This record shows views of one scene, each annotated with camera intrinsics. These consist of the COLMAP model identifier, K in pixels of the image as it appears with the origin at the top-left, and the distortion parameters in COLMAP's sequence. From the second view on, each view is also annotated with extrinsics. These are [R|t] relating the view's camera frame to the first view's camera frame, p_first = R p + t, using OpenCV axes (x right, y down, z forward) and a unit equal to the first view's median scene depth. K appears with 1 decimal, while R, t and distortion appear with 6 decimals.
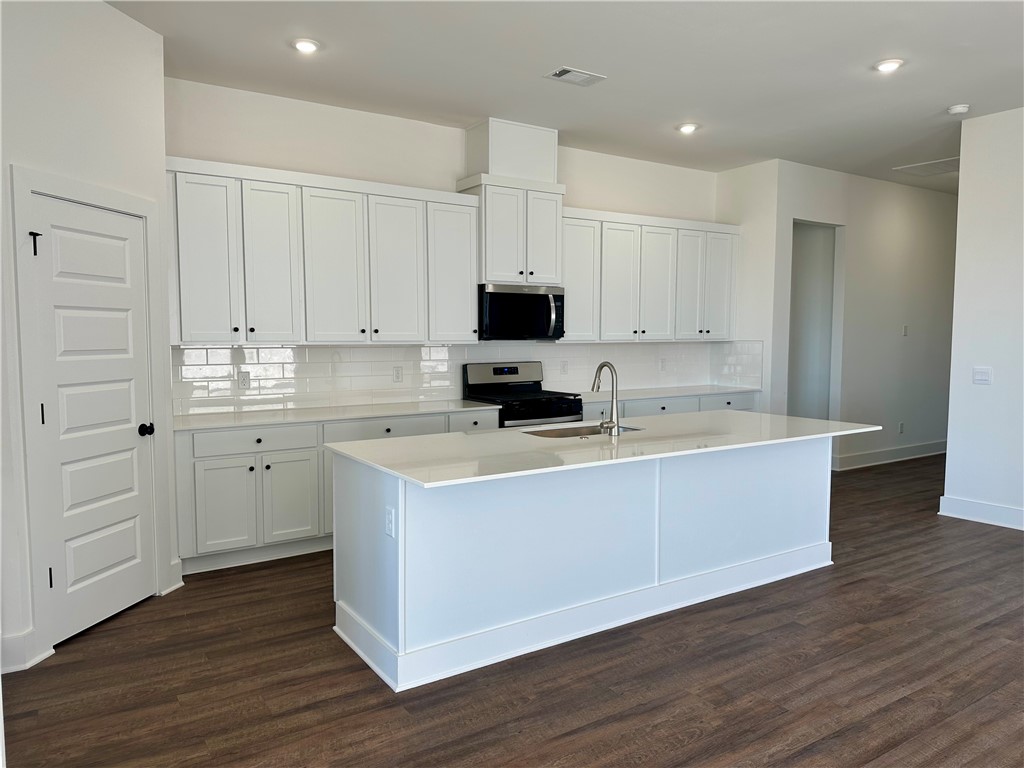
lens RADIAL K [[717.2, 0, 522.6], [0, 717.2, 385.4], [0, 0, 1]] dist [0.067049, -0.077770]
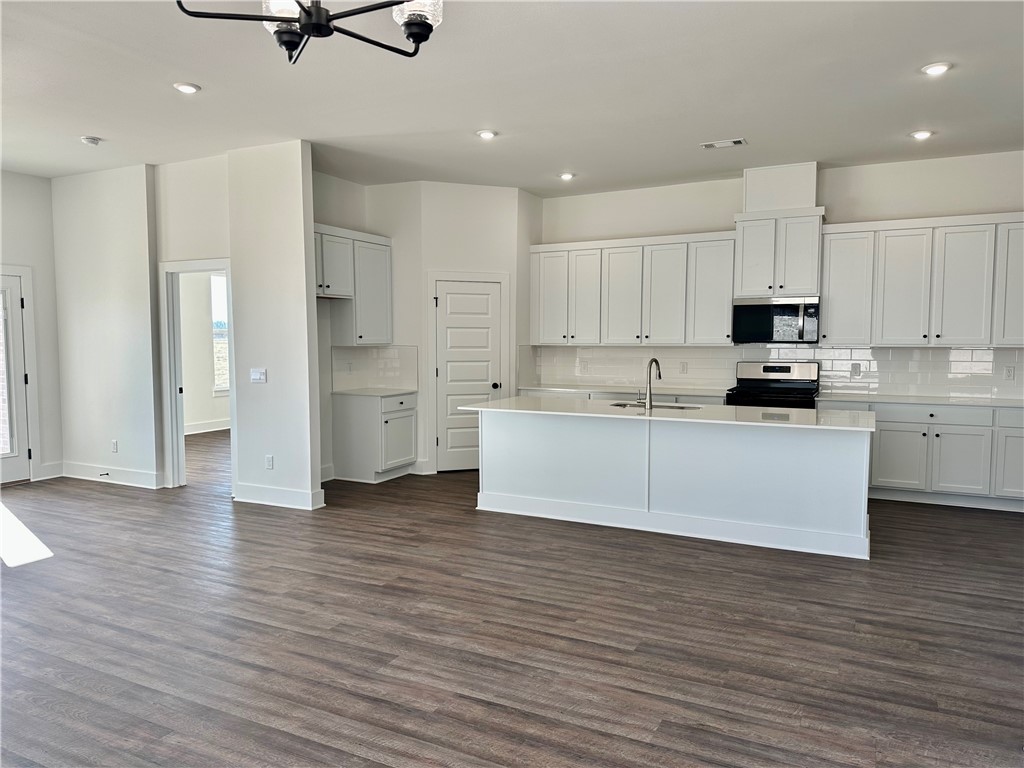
lens RADIAL K [[717.2, 0, 504.9], [0, 717.2, 386.0], [0, 0, 1]] dist [0.067049, -0.077770]
pose [[0.491074, 0.061469, -0.868946, 0.882102], [-0.060652, 0.997499, 0.036286, -0.009001], [0.869004, 0.034884, 0.493574, 0.013162]]
